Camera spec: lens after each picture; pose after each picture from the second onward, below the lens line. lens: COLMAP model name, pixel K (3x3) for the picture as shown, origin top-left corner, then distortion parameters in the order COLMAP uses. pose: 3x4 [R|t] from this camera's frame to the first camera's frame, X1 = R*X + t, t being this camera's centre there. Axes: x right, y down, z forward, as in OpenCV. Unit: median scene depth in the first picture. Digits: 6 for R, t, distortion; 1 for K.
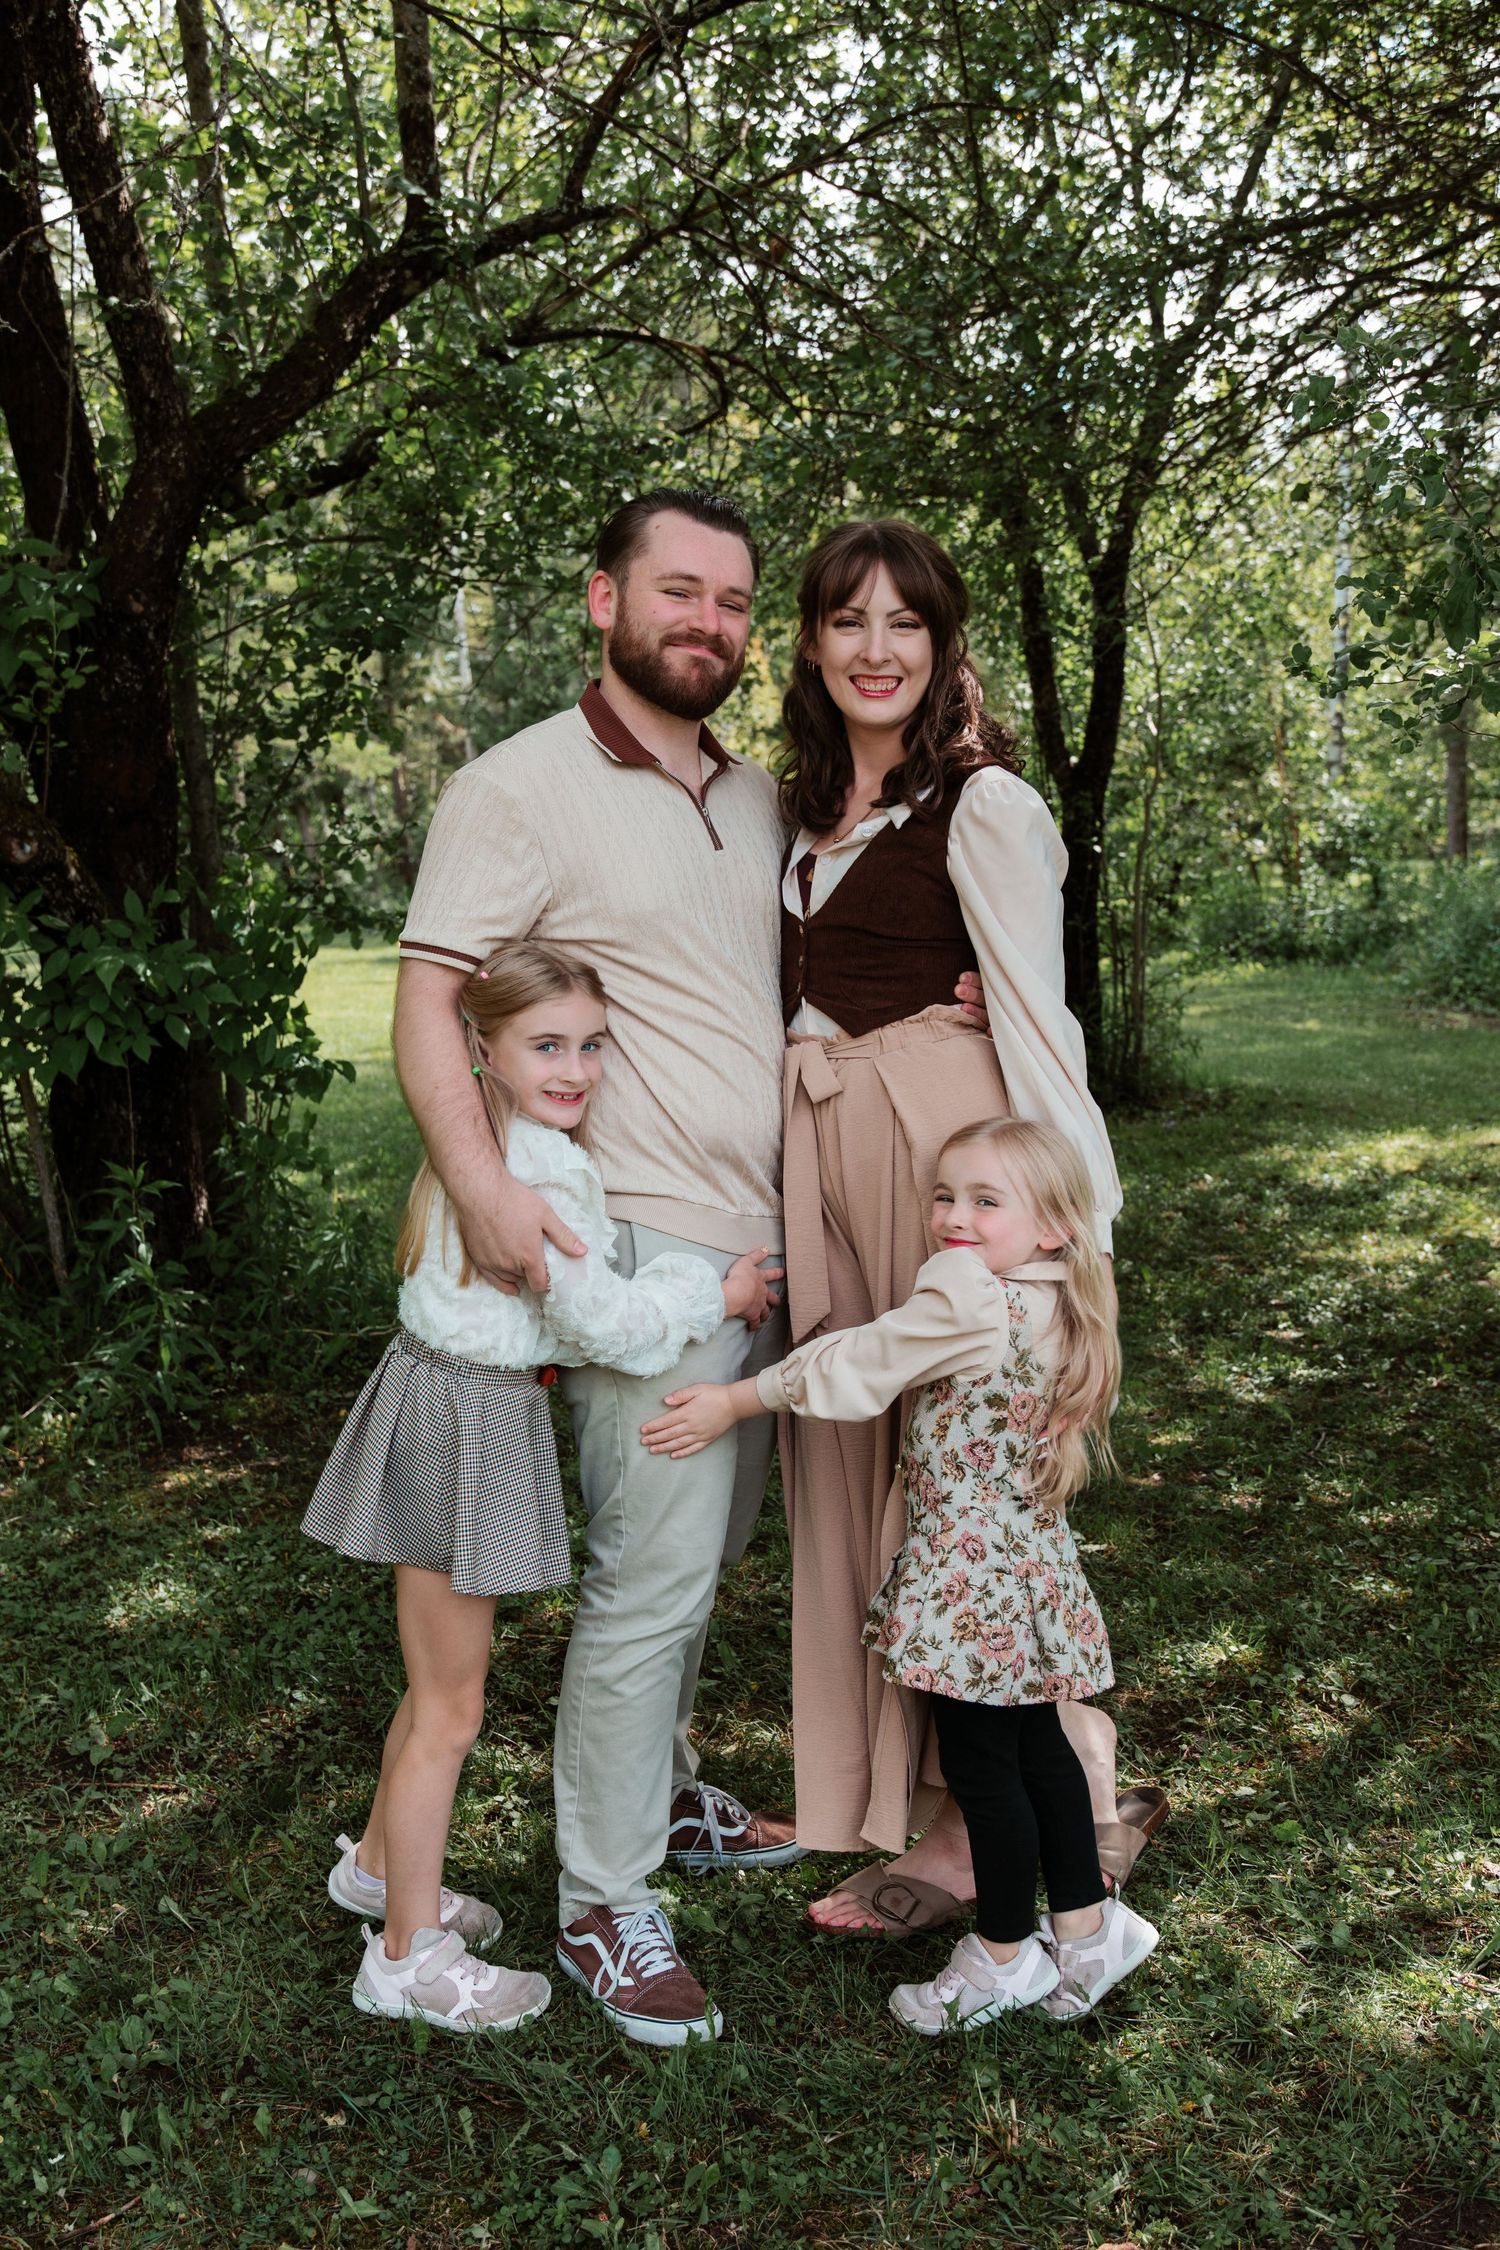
lens RADIAL K [[2230.9, 0, 777.7], [0, 2230.9, 1171.7], [0, 0, 1]] dist [0.009682, 0.000000]
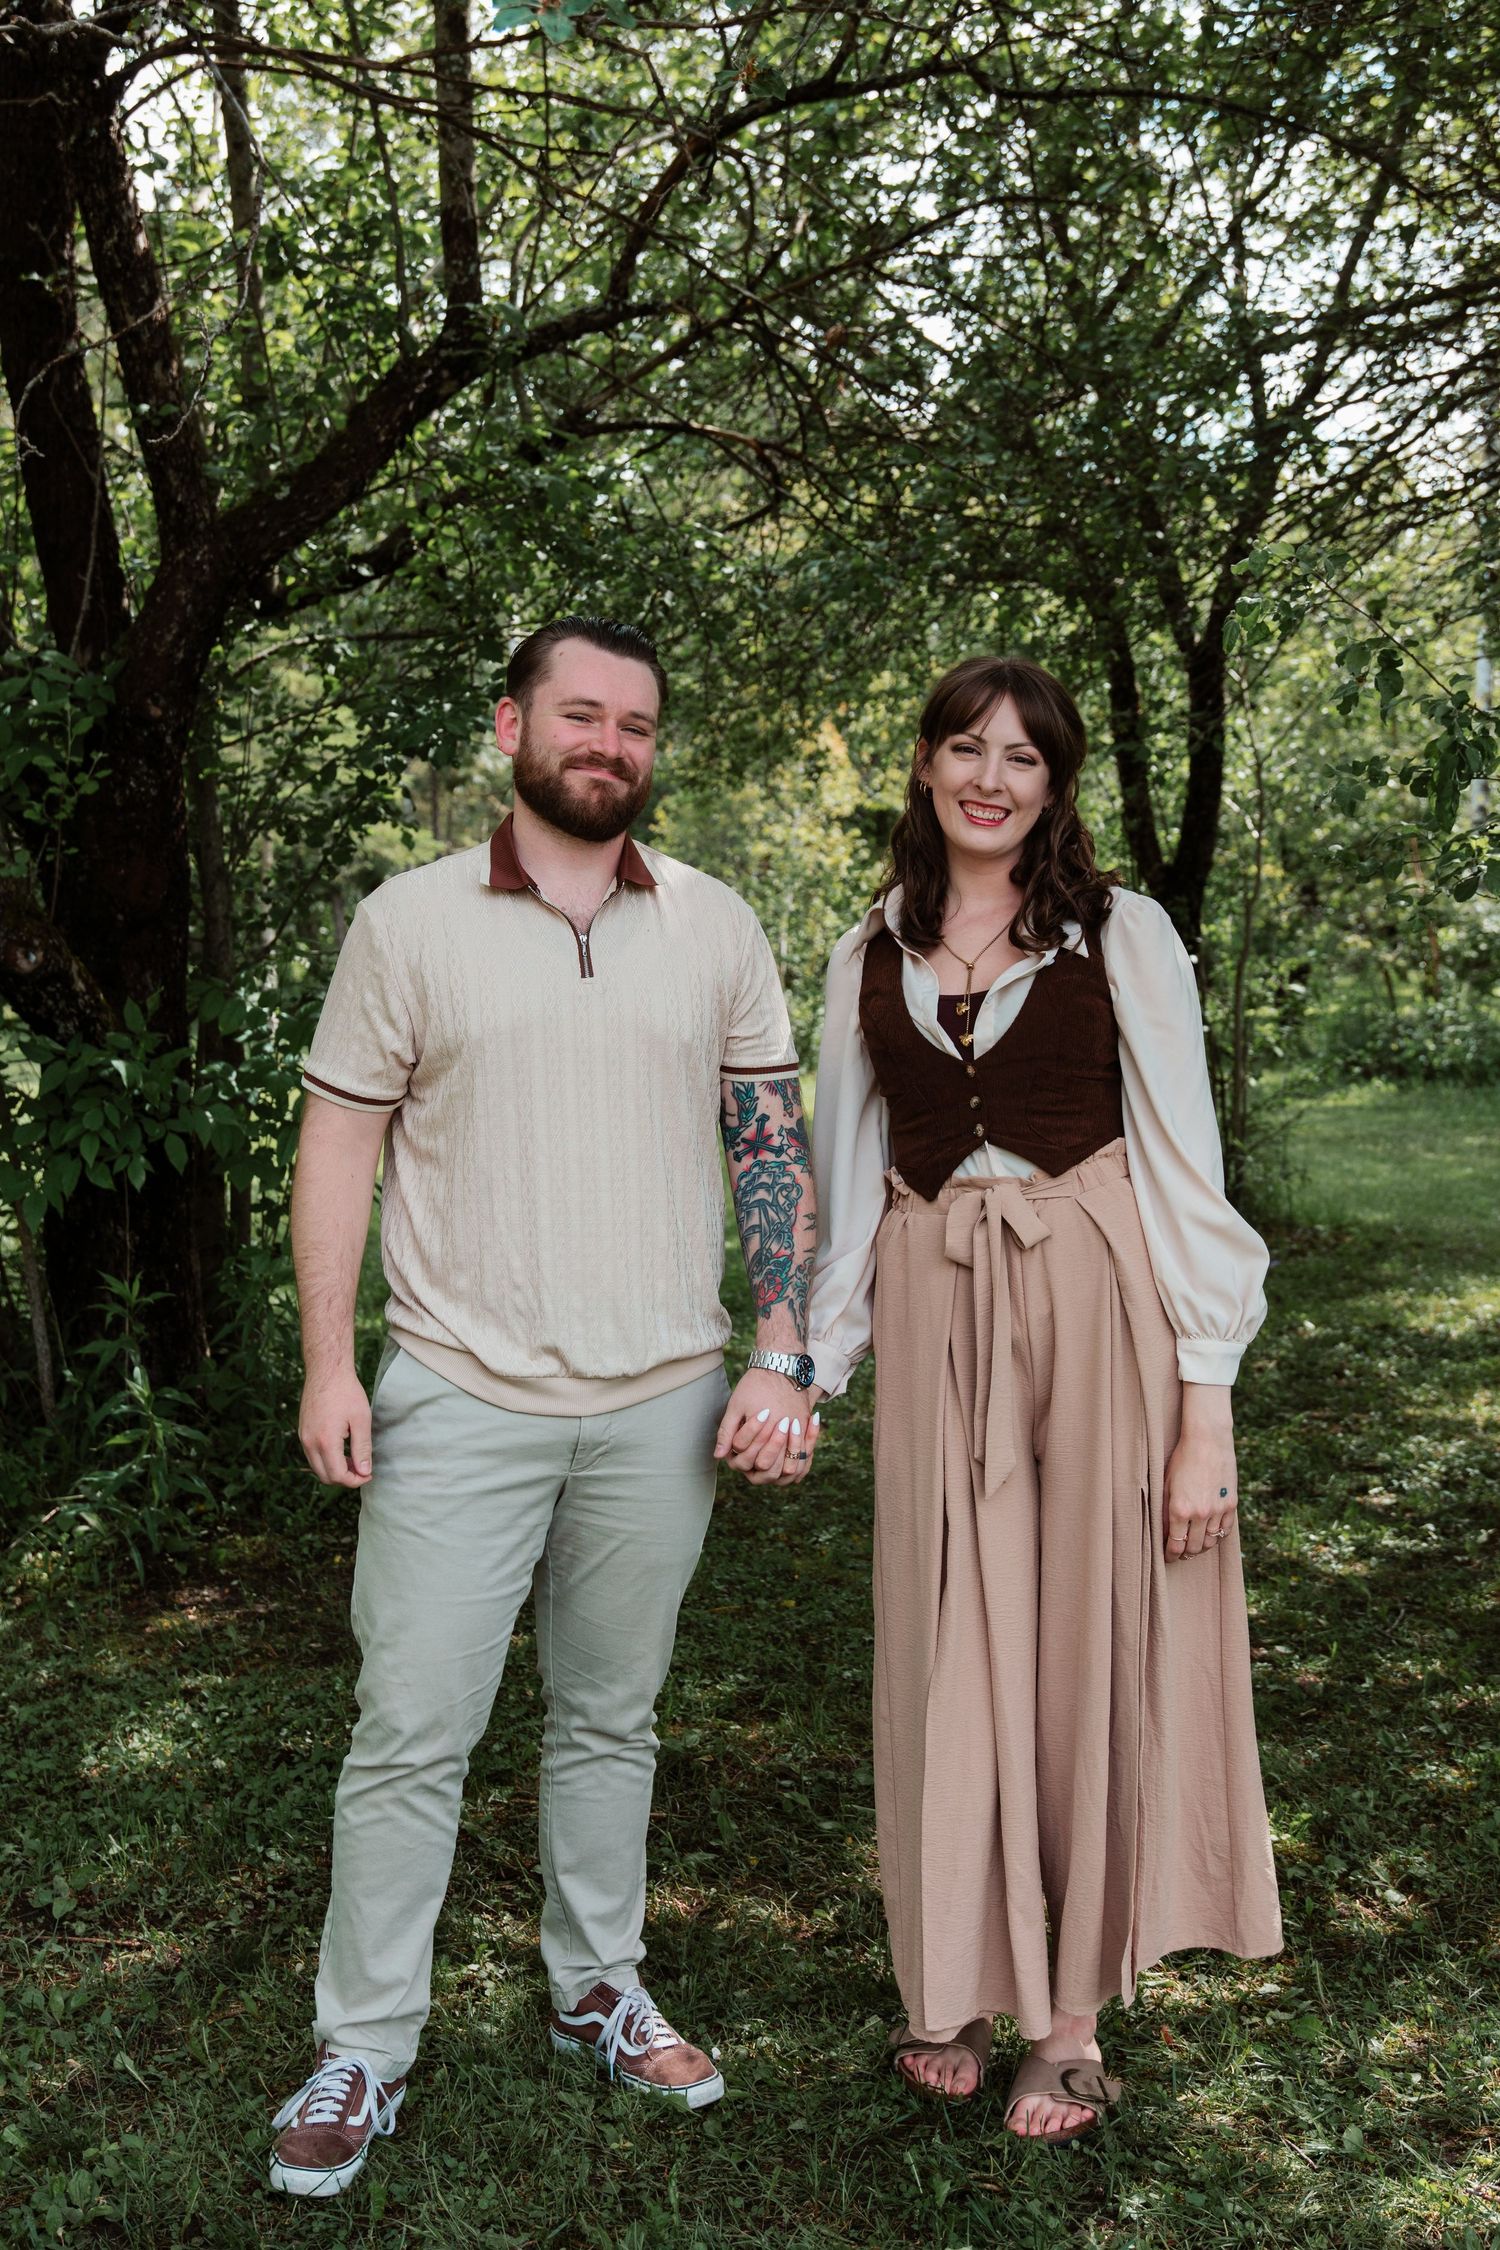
lens RADIAL K [[2514.0, 0, 725.9], [0, 2514.0, 1083.7], [0, 0, 1]] dist [-0.001770, 0.000000]
pose [[0.998425, 0.015608, -0.053887, 0.018525], [-0.020287, 0.995965, -0.087421, -0.001260], [0.052305, 0.088377, 0.994713, -0.049188]]
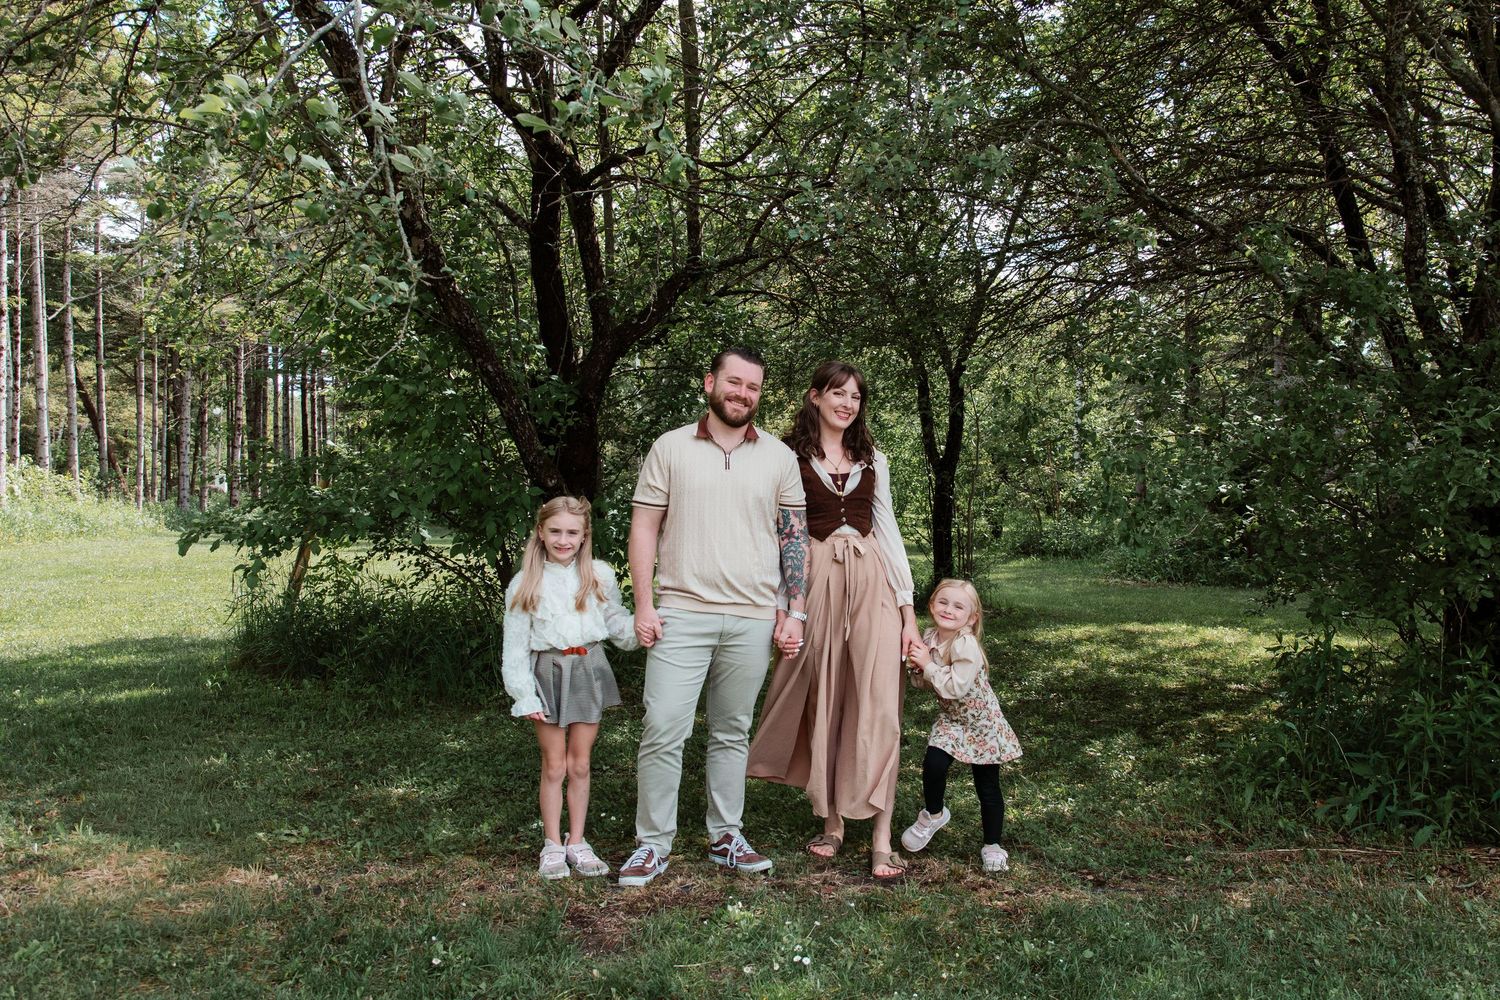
lens RADIAL K [[1232.4, 0, 814.0], [0, 1232.4, 510.0], [0, 0, 1]] dist [0.048451, 0.001158]
pose [[0.999544, 0.024693, 0.017379, -0.029084], [-0.022145, 0.990727, -0.134048, 0.074078], [-0.020528, 0.133602, 0.990822, -0.435334]]
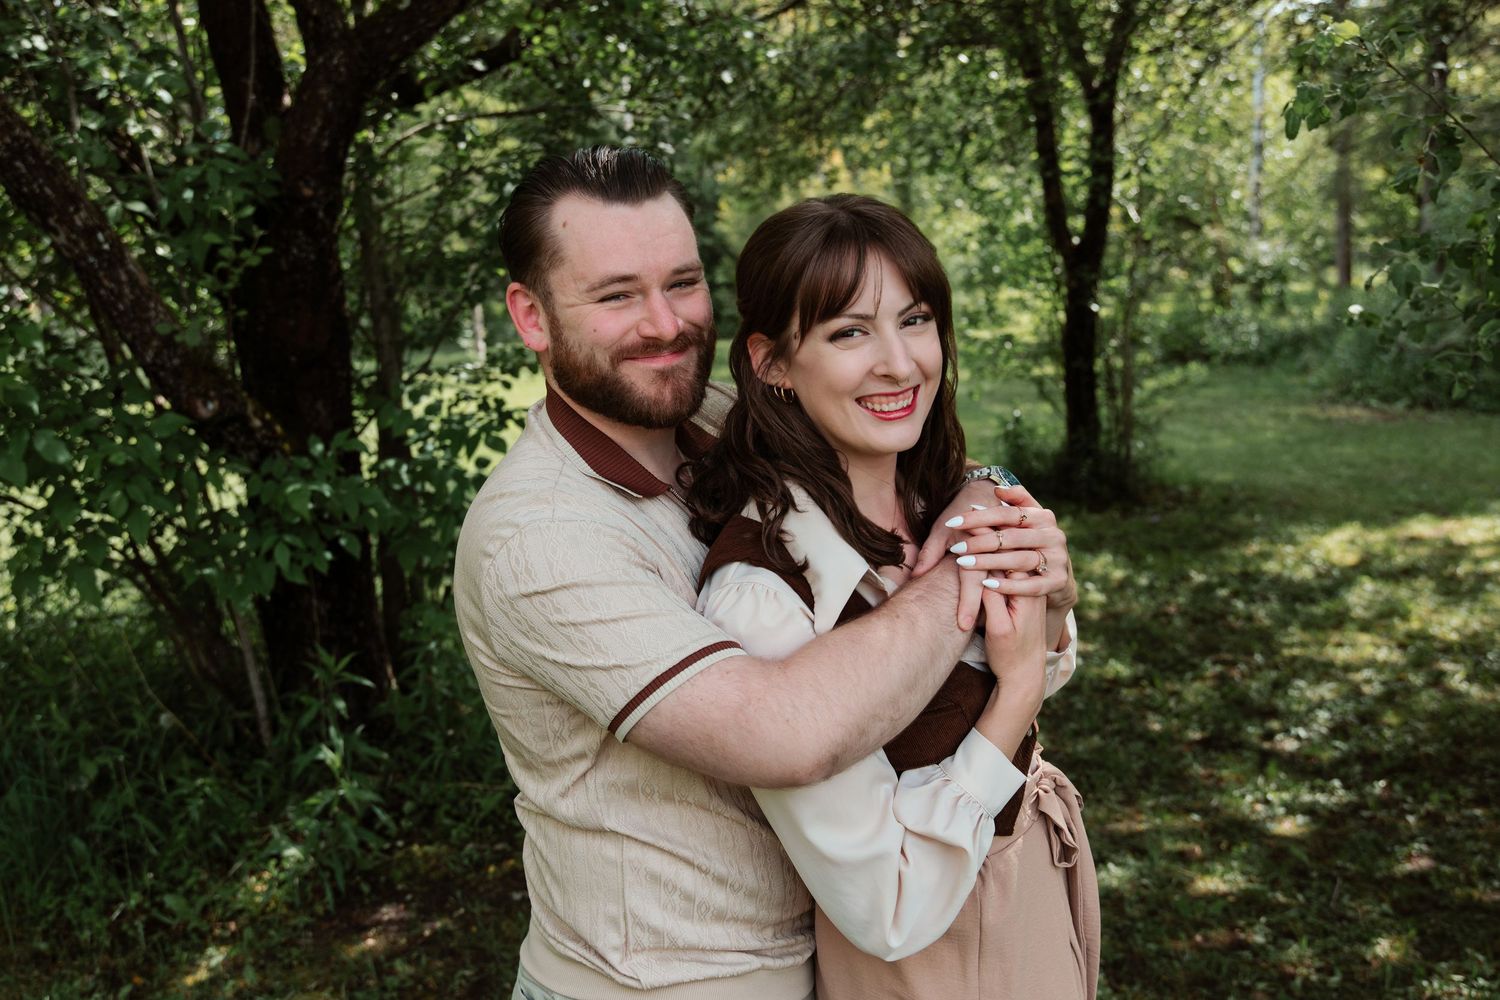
lens RADIAL K [[1526.2, 0, 762.6], [0, 1526.2, 493.9], [0, 0, 1]] dist [0.001316, 0.000000]
pose [[0.998049, -0.015378, -0.060507, -0.000398], [0.015356, 0.999882, -0.000840, -0.076214], [0.060513, -0.000090, 0.998167, 0.180214]]
